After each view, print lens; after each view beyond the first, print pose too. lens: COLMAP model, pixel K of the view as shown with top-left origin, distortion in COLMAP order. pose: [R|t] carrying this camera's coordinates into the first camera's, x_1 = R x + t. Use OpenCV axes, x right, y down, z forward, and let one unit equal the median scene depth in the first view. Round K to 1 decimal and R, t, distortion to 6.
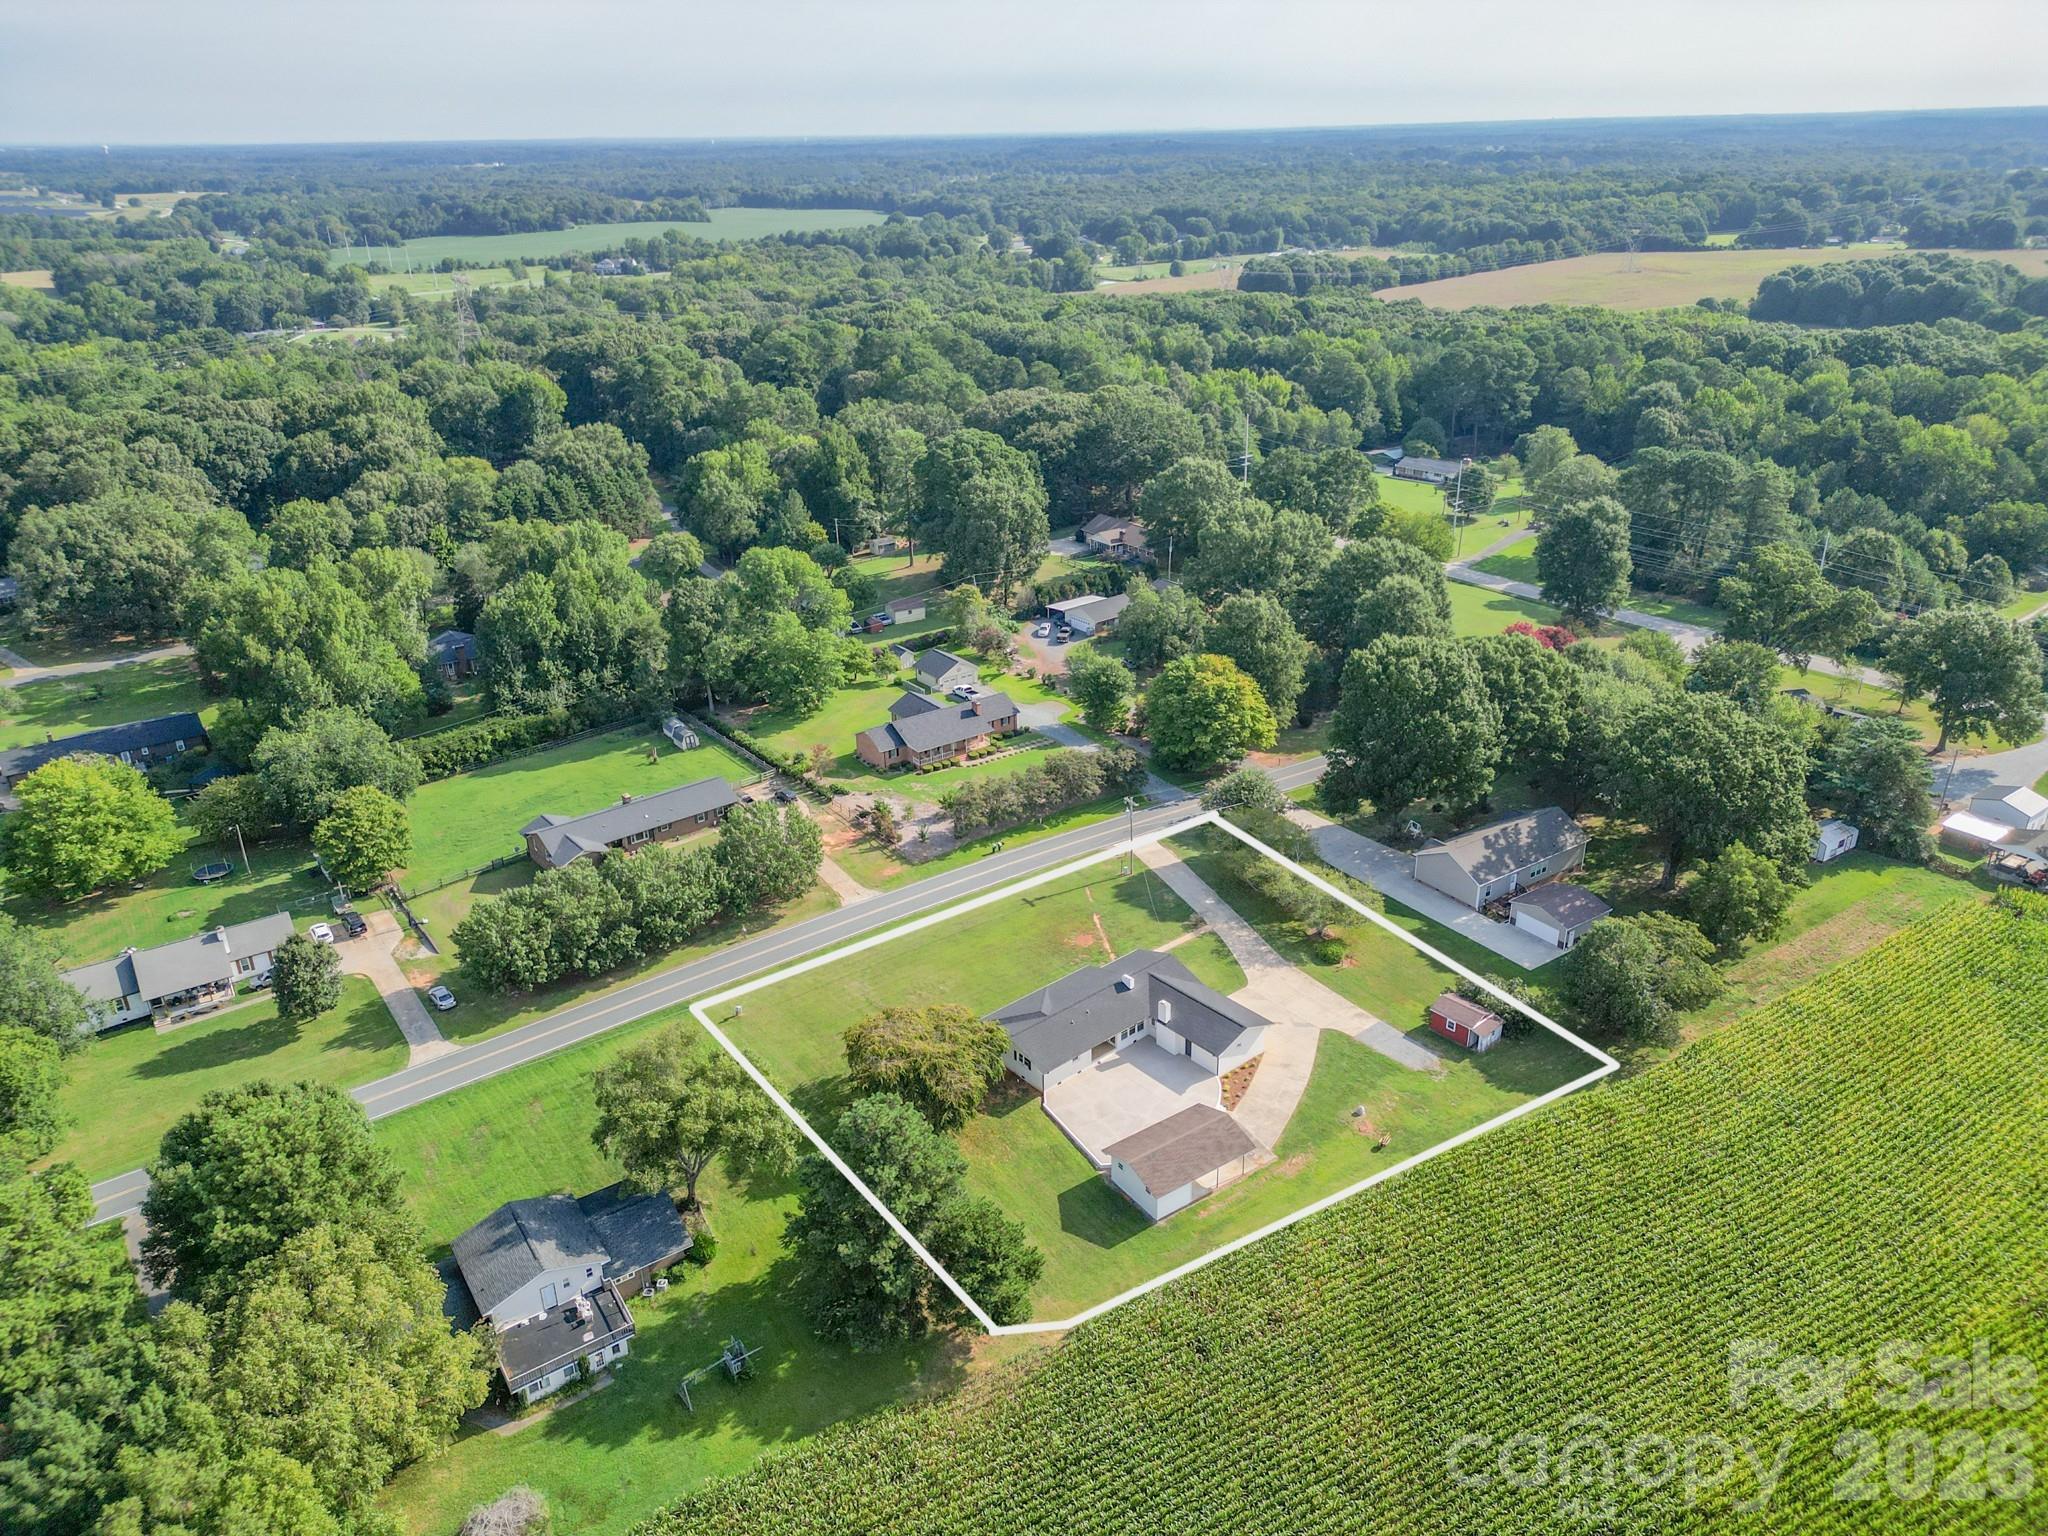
lens RADIAL K [[1428.6, 0, 1024.0], [0, 1428.6, 768.0], [0, 0, 1]] dist [0.117939, -0.164720]
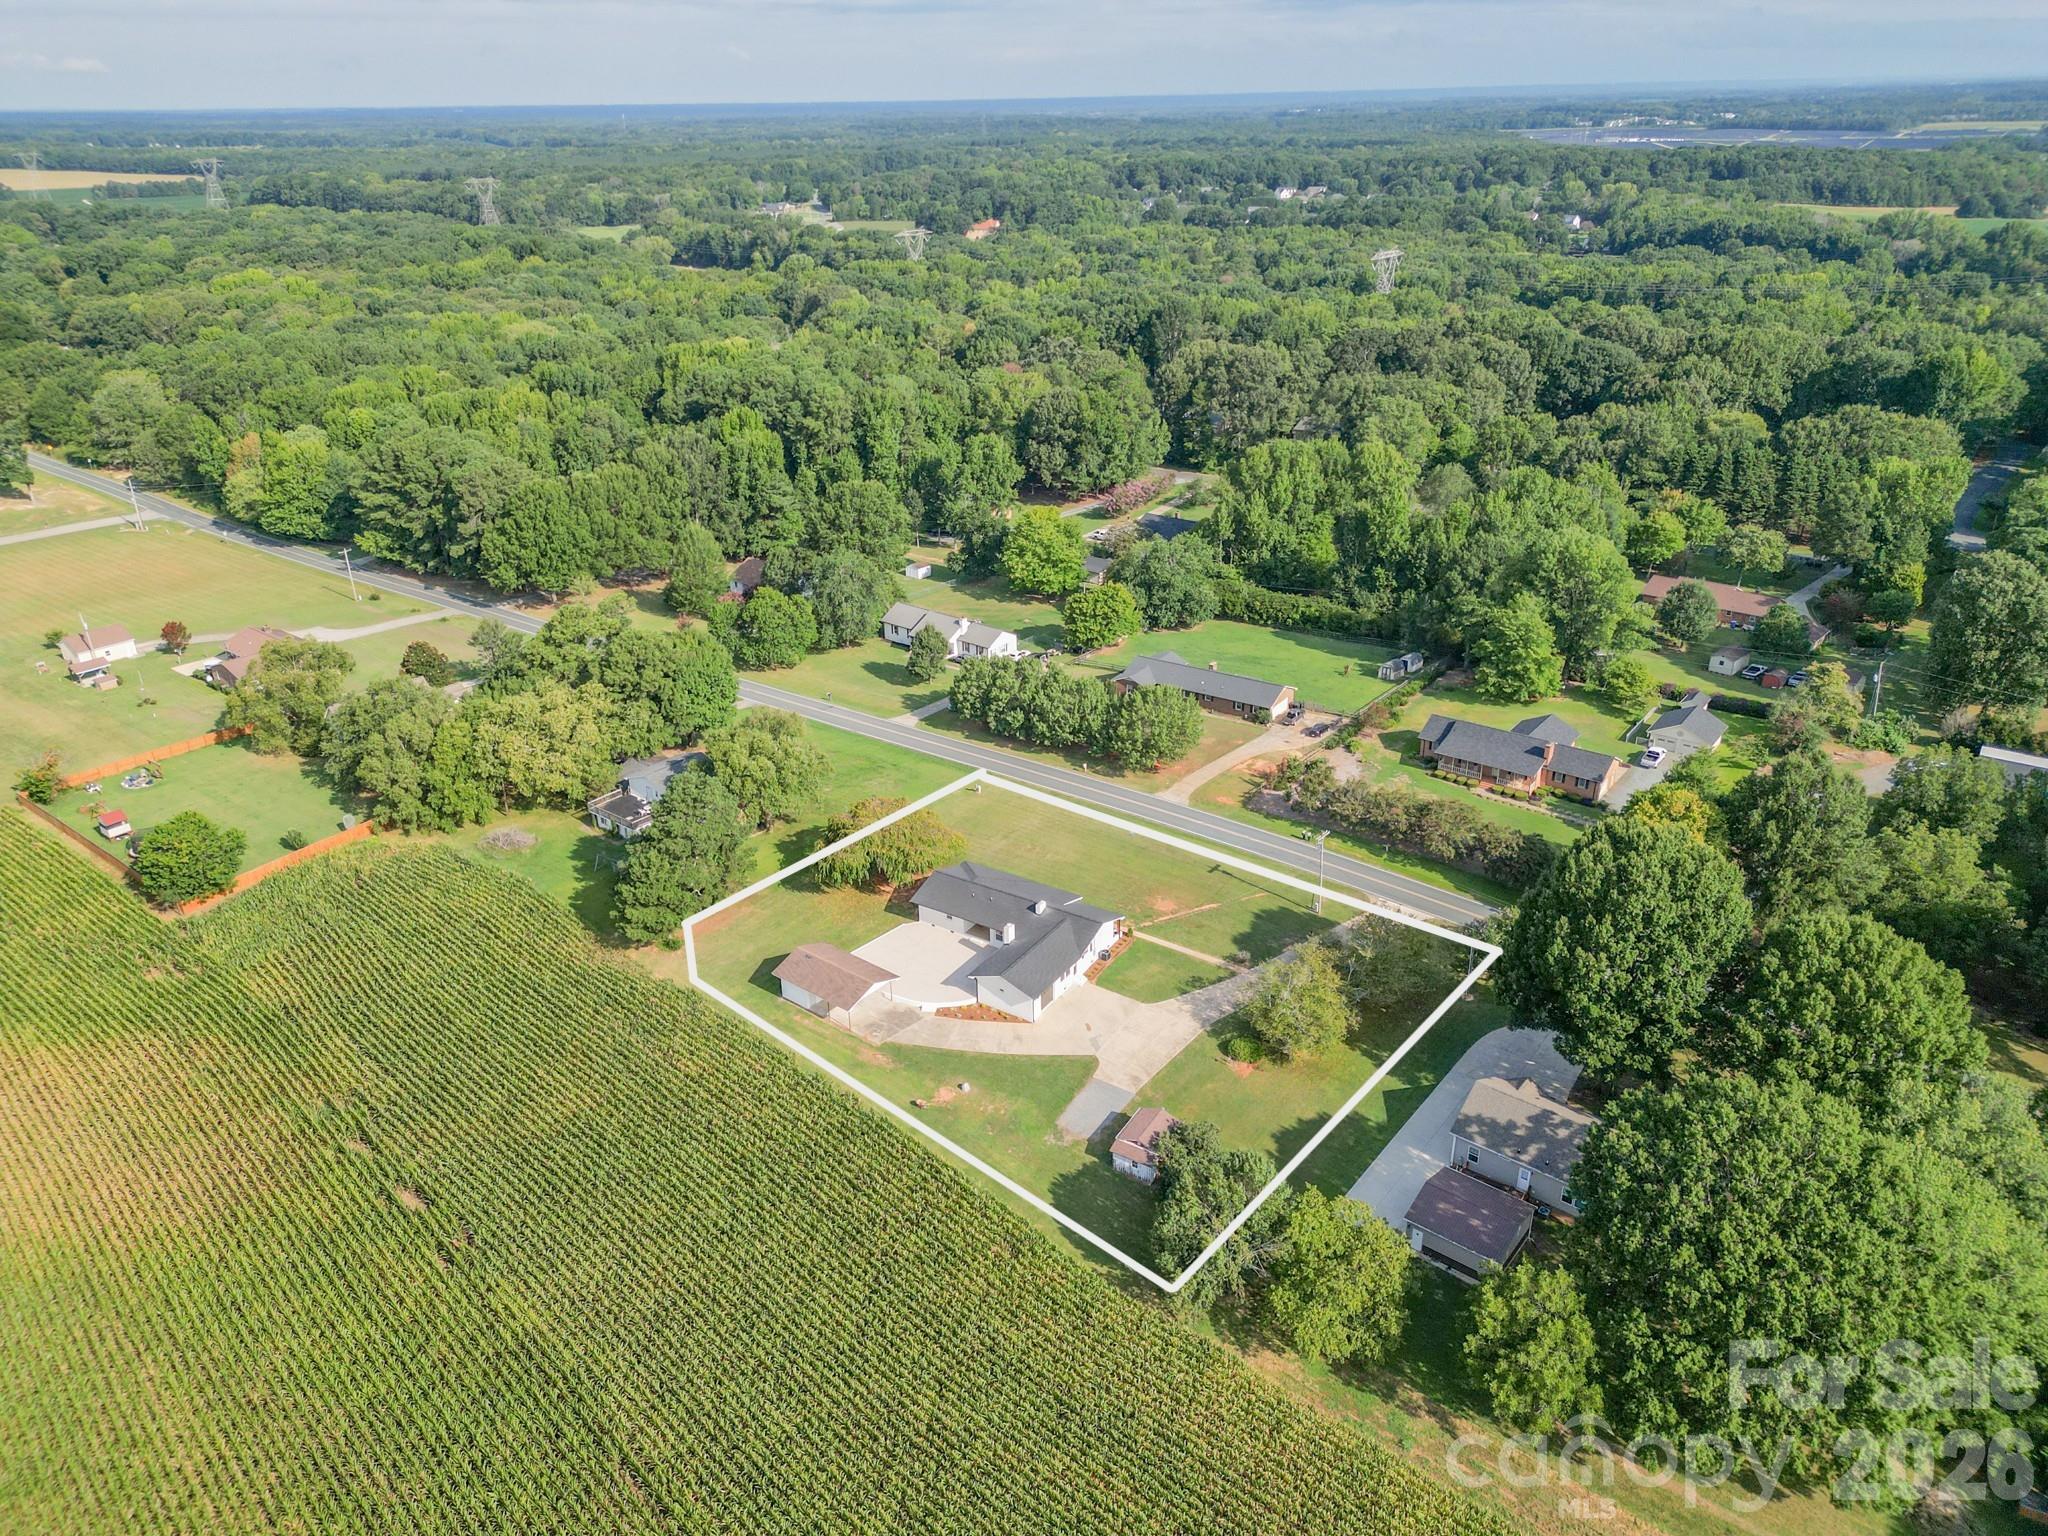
lens RADIAL K [[1428.6, 0, 1024.0], [0, 1428.6, 768.0], [0, 0, 1]] dist [0.117939, -0.164720]
pose [[0.281431, 0.419370, -0.863090, 0.785408], [-0.380657, 0.874438, 0.300762, -0.215165], [0.880850, 0.243898, 0.405731, 0.436417]]
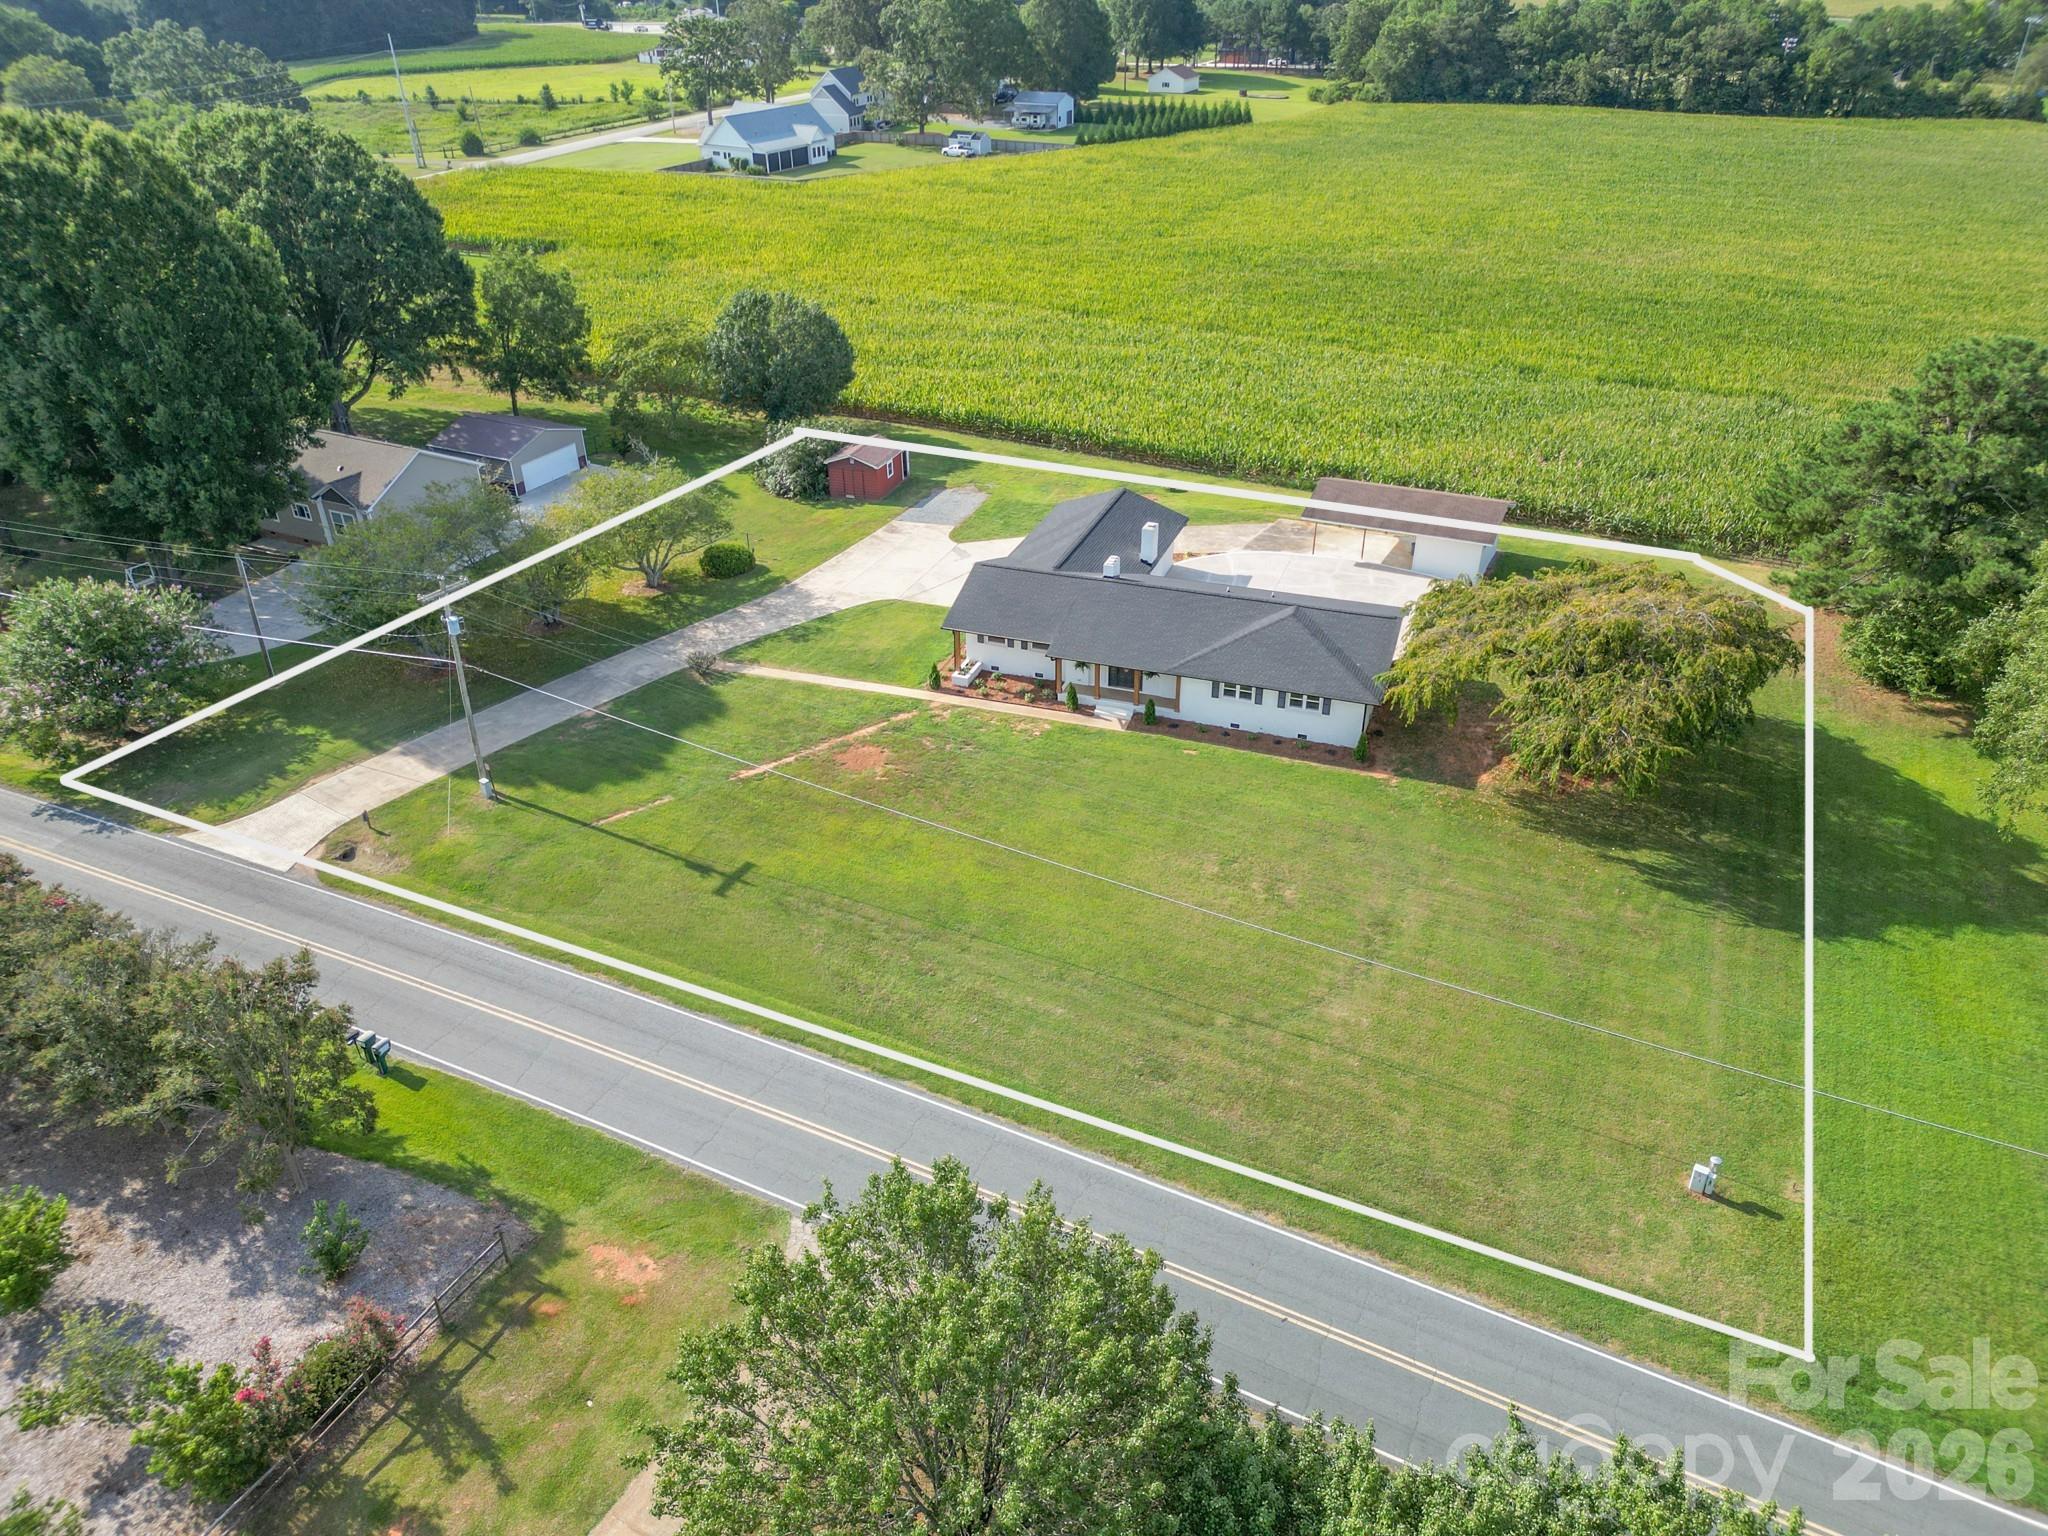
lens RADIAL K [[1430.4, 0, 1024.0], [0, 1430.4, 768.0], [0, 0, 1]] dist [0.070068, -0.052525]
pose [[-0.478764, -0.436846, 0.761545, -0.276304], [0.371992, 0.684770, 0.626668, -0.113290], [-0.795240, 0.583314, -0.165340, 0.952046]]
